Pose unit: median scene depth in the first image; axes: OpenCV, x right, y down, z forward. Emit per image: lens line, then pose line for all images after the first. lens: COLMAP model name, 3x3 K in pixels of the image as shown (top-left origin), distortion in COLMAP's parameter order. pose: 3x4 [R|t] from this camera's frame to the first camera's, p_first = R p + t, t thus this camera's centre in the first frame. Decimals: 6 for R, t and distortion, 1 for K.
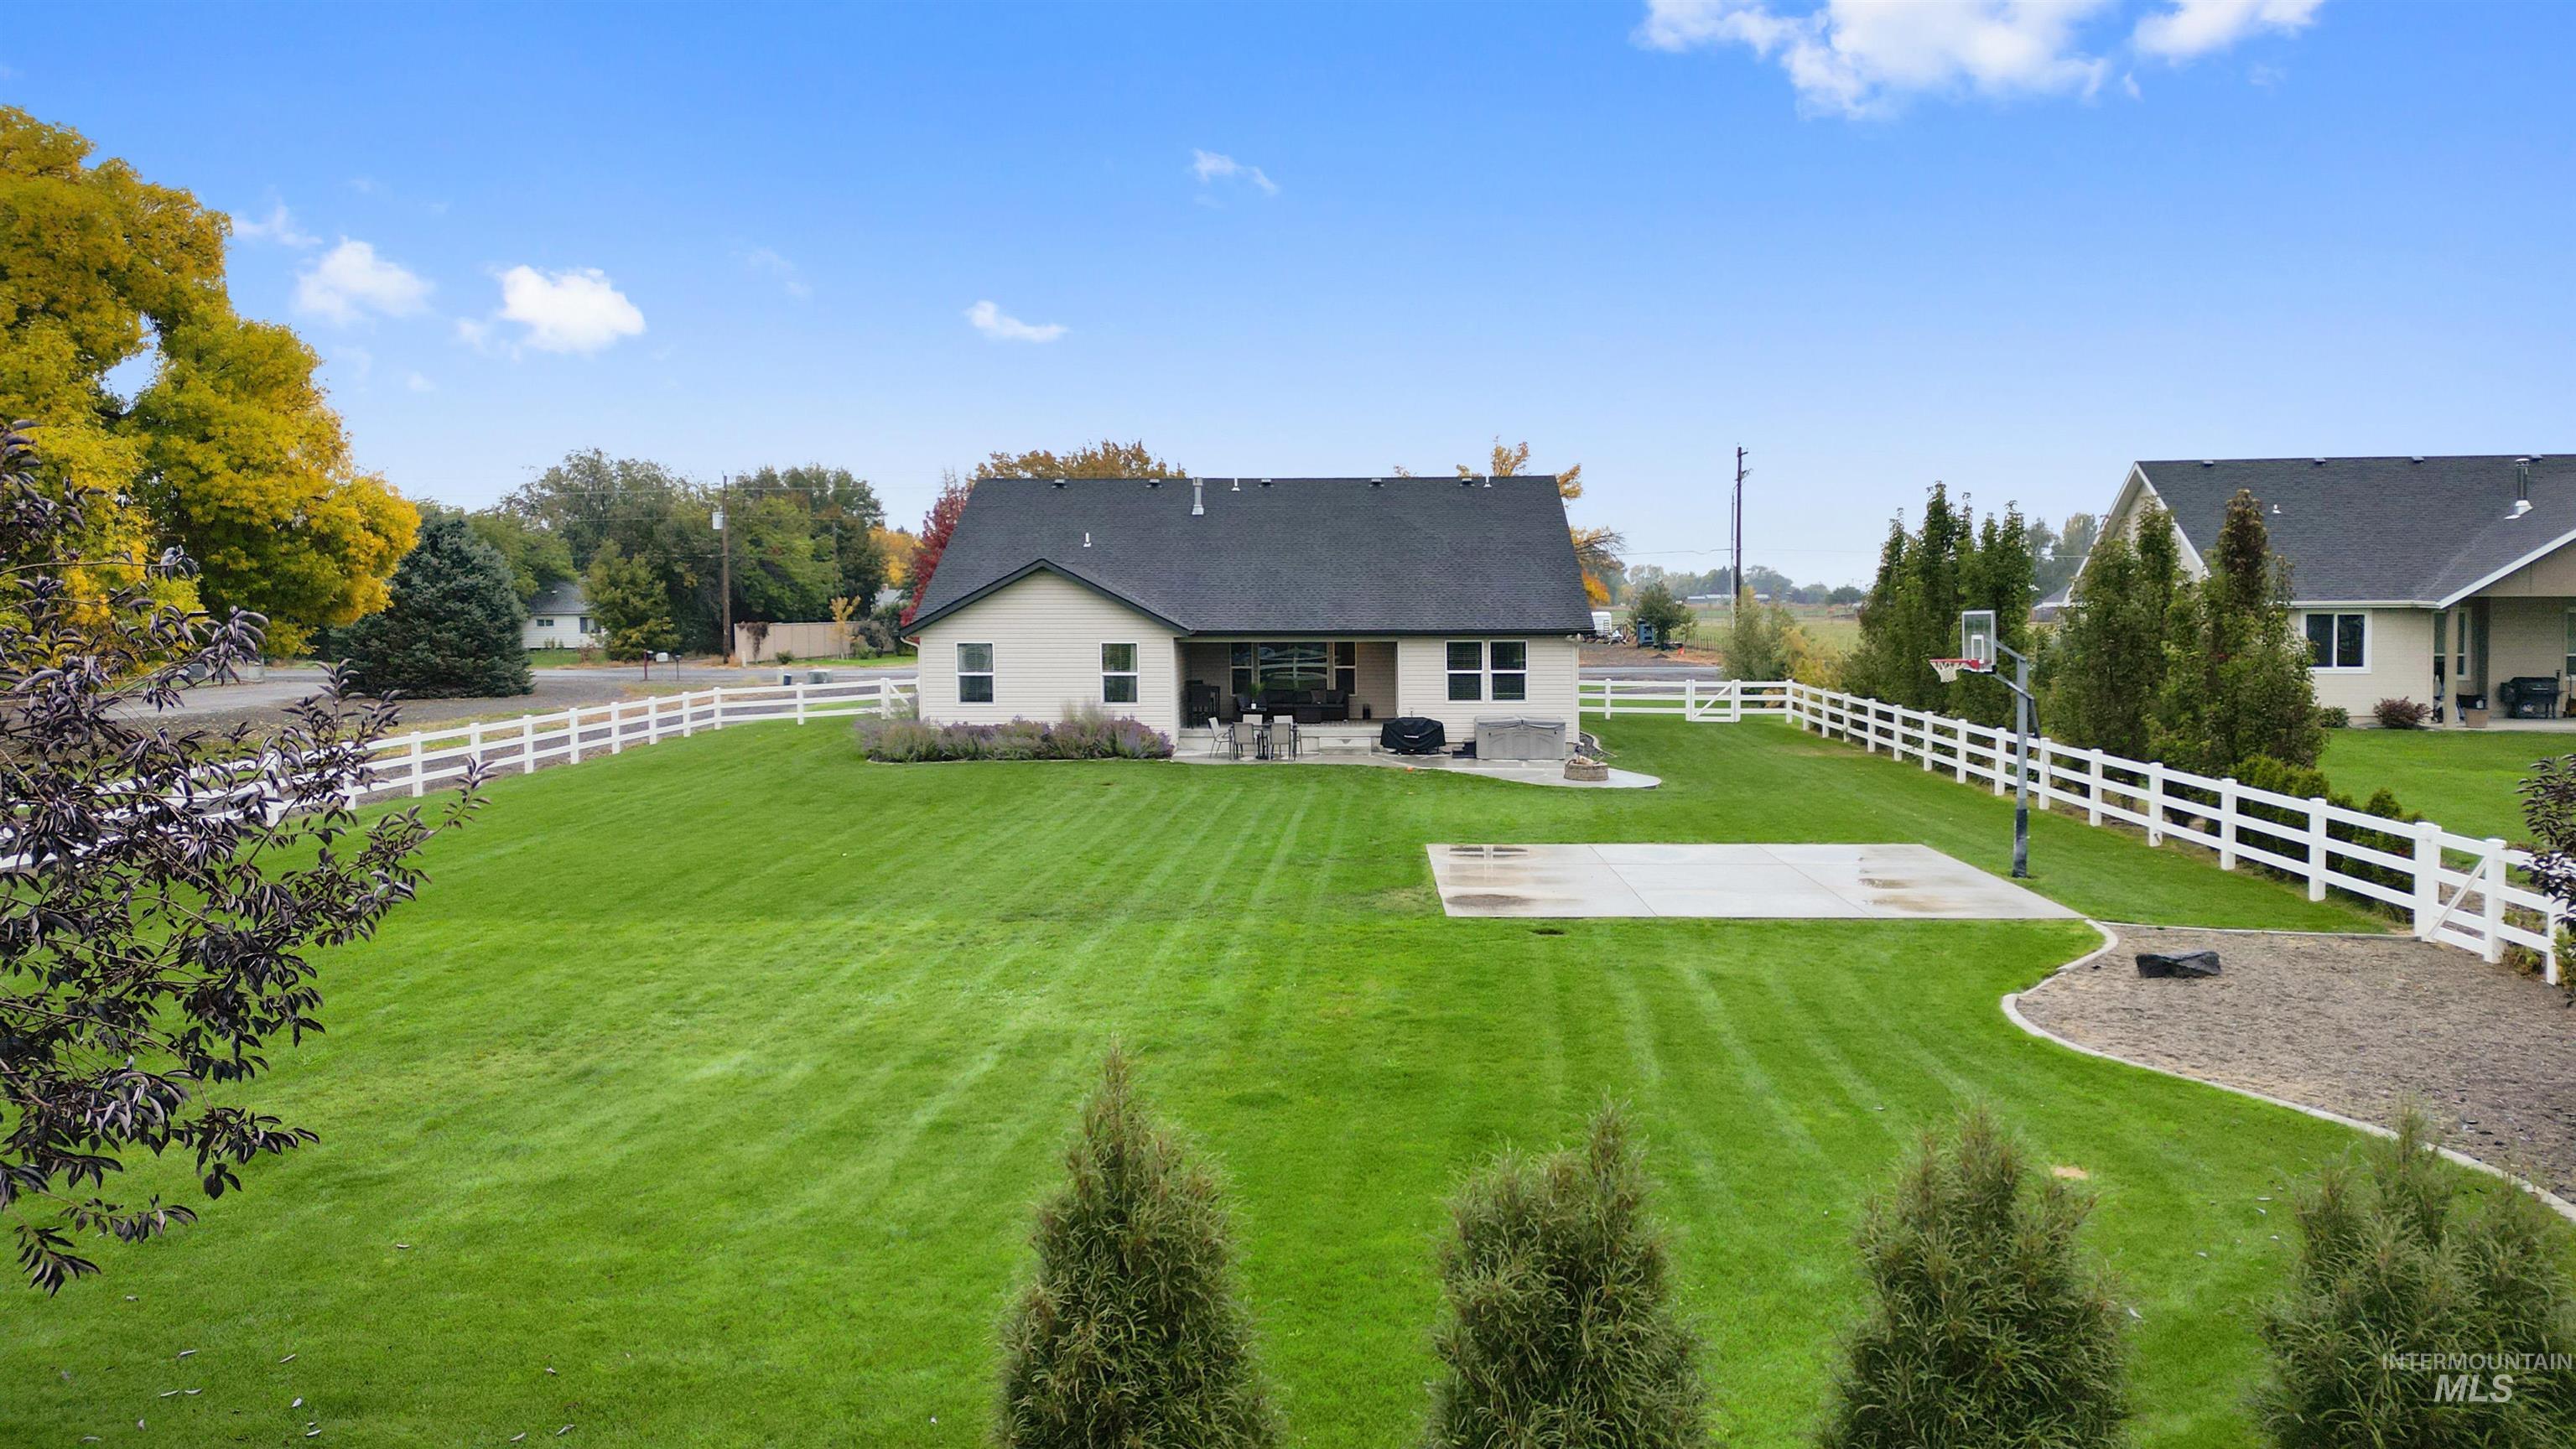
lens RADIAL K [[1767.0, 0, 1300.9], [0, 1767.0, 752.1], [0, 0, 1]] dist [0.091271, -0.079563]
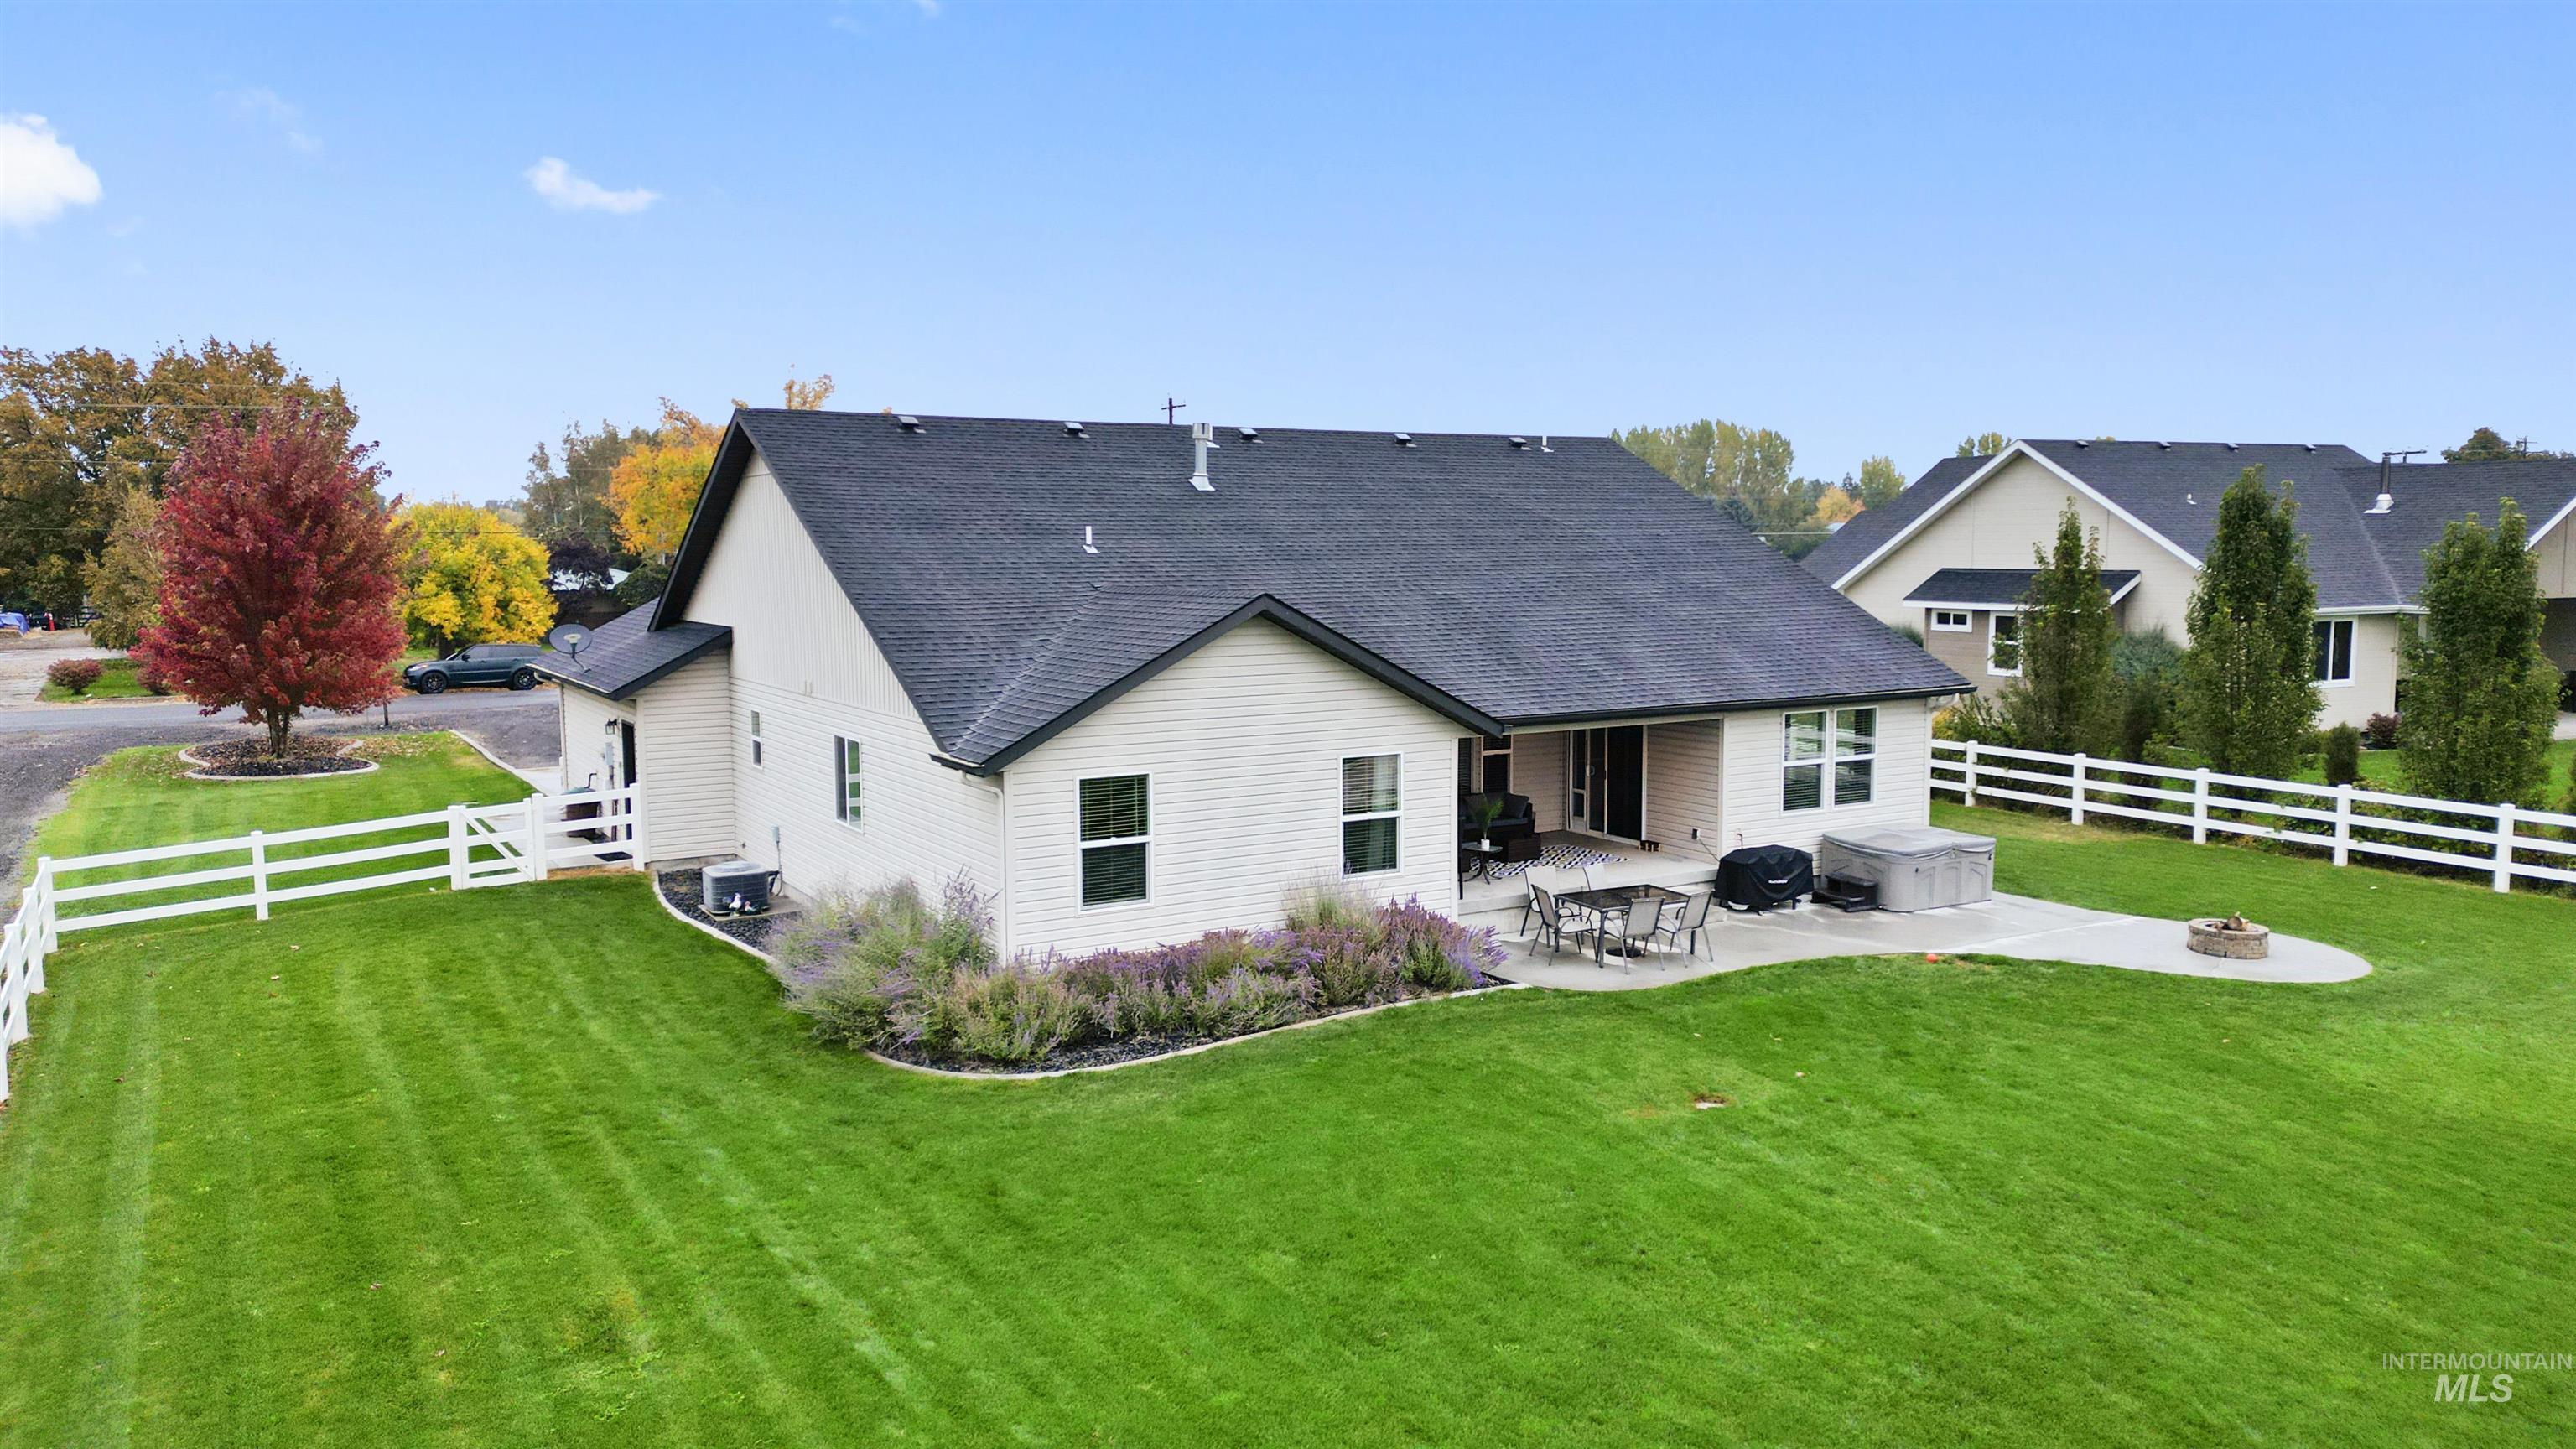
lens RADIAL K [[1767.0, 0, 1300.9], [0, 1767.0, 752.1], [0, 0, 1]] dist [0.091271, -0.079563]
pose [[0.844062, -0.063931, 0.532421, -0.363568], [0.049099, 0.997911, 0.041988, -0.079386], [-0.533993, -0.009300, 0.845437, 0.545948]]
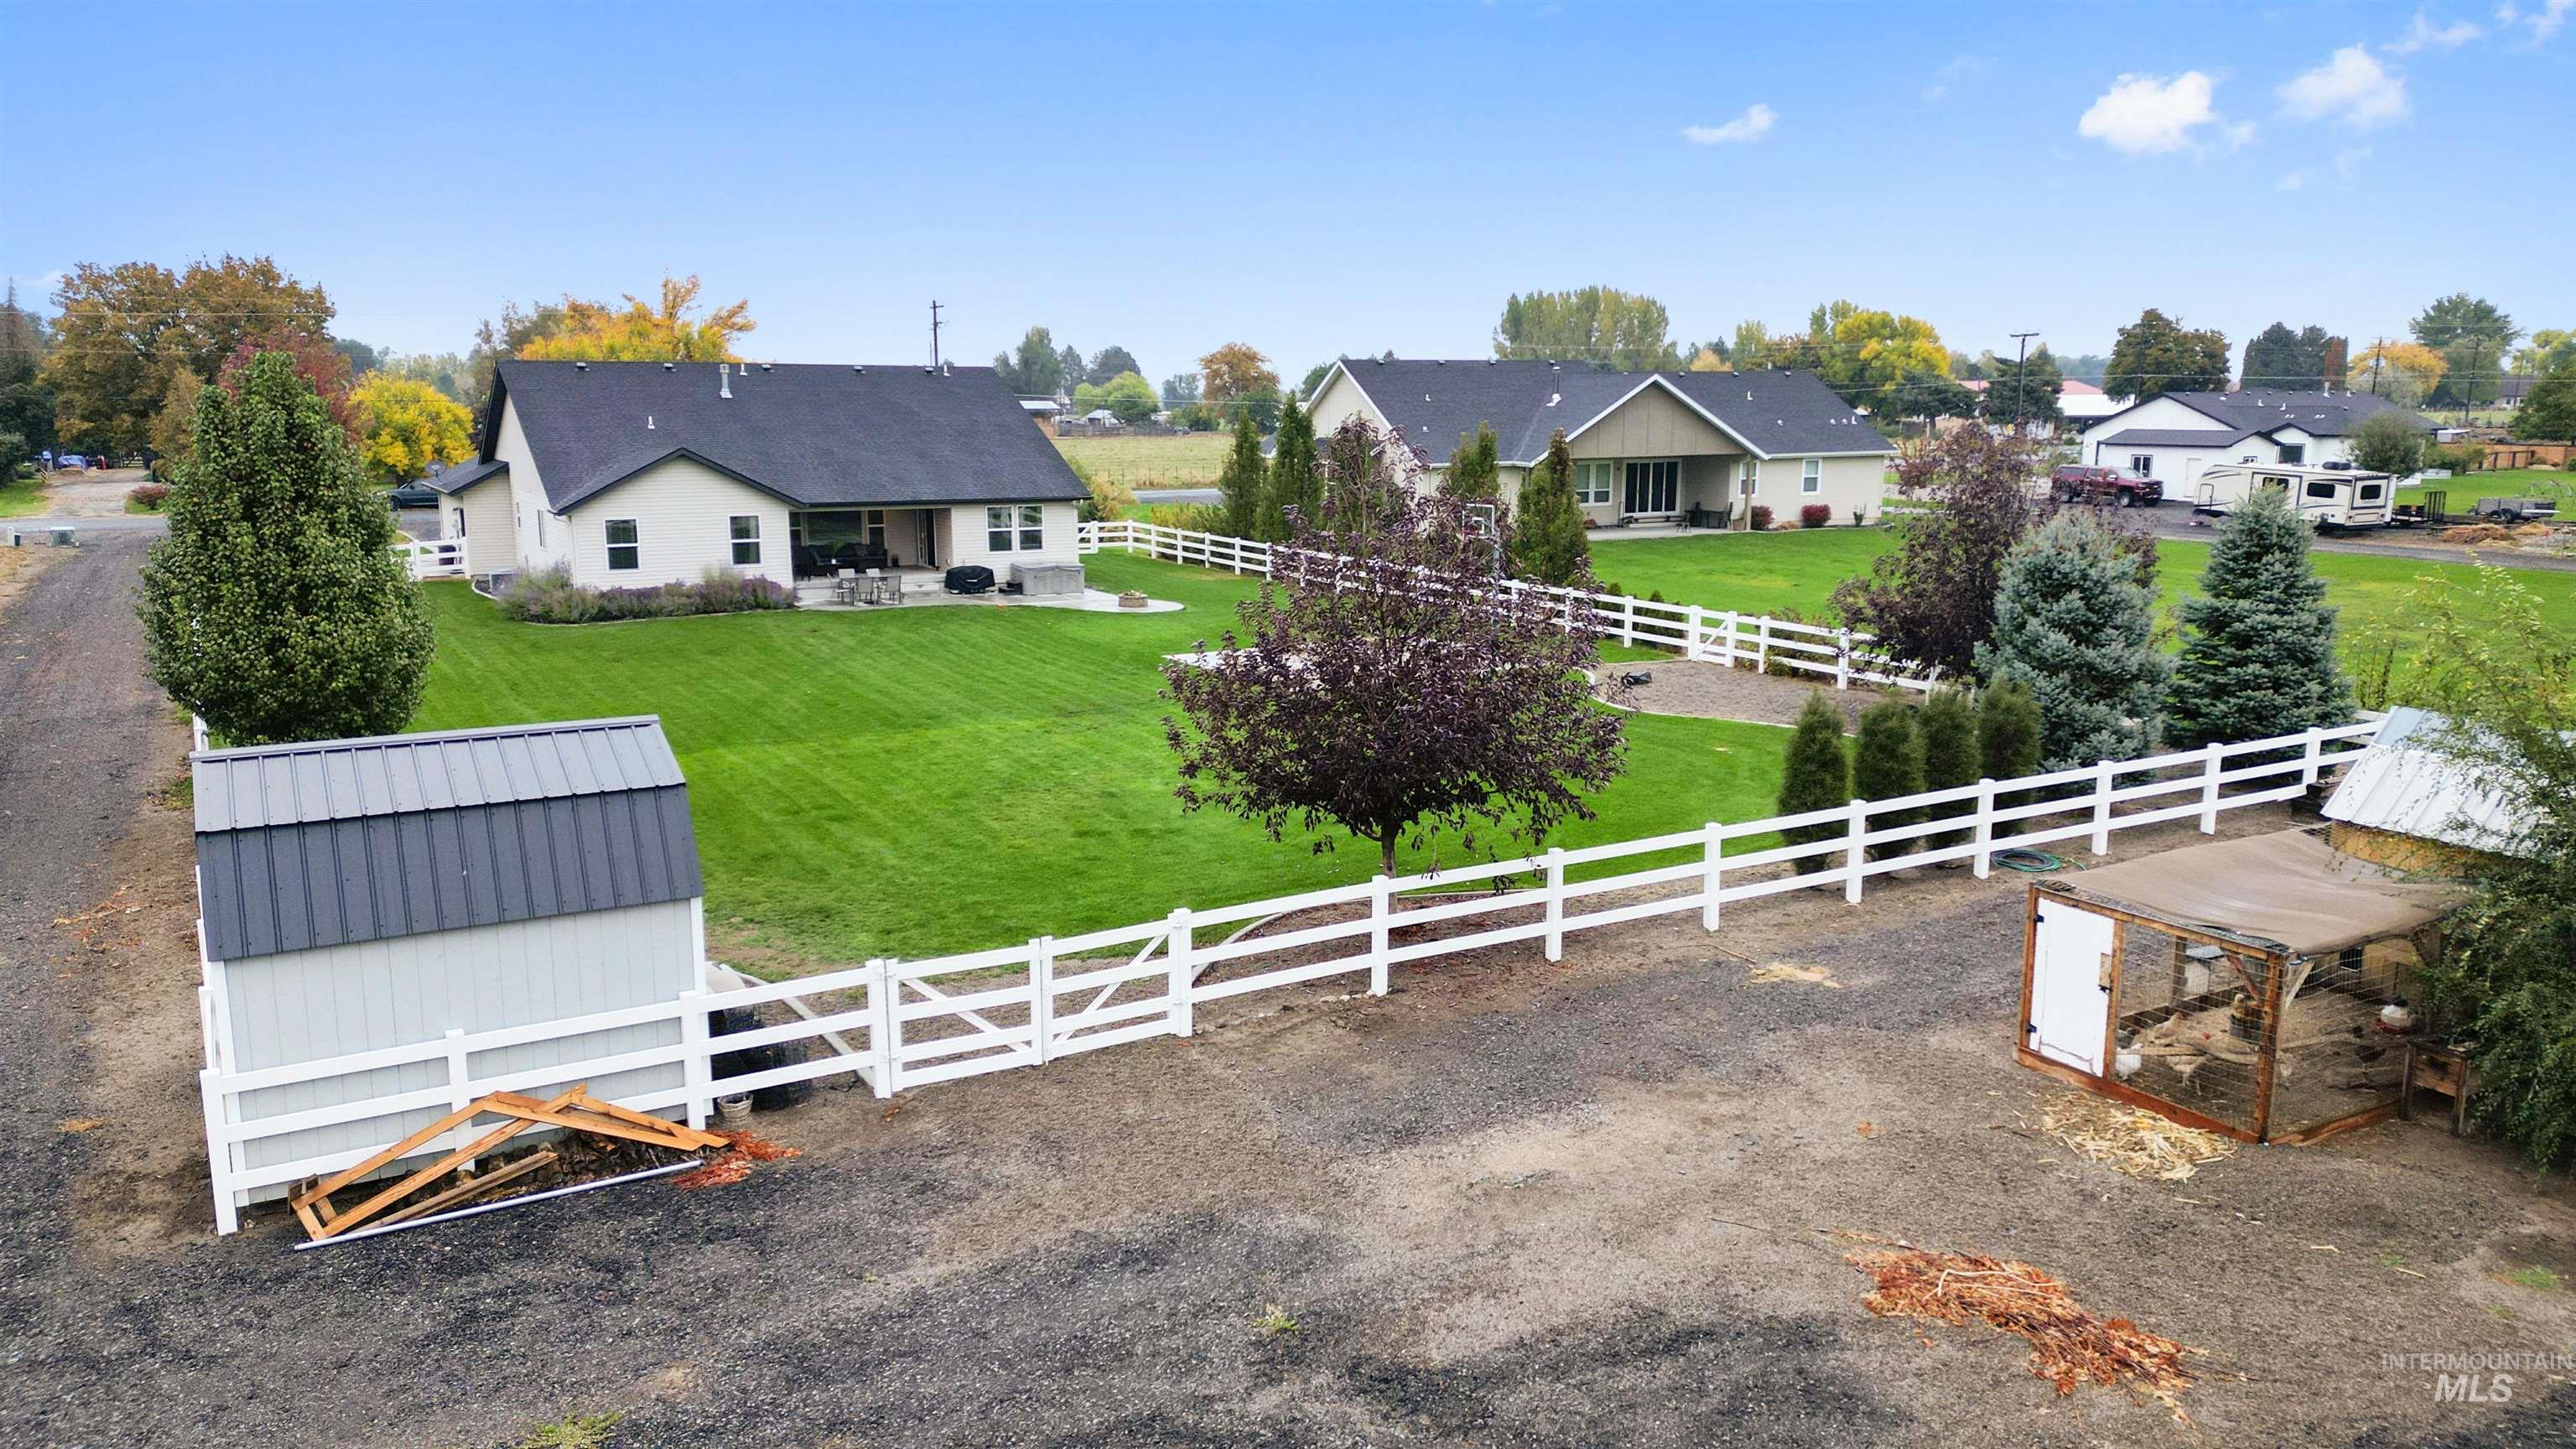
lens RADIAL K [[1767.0, 0, 1300.9], [0, 1767.0, 752.1], [0, 0, 1]] dist [0.091271, -0.079563]
pose [[0.846024, -0.102153, 0.523267, -0.414215], [0.044085, 0.991515, 0.122288, -0.031094], [-0.531319, -0.080390, 0.843349, -0.254691]]
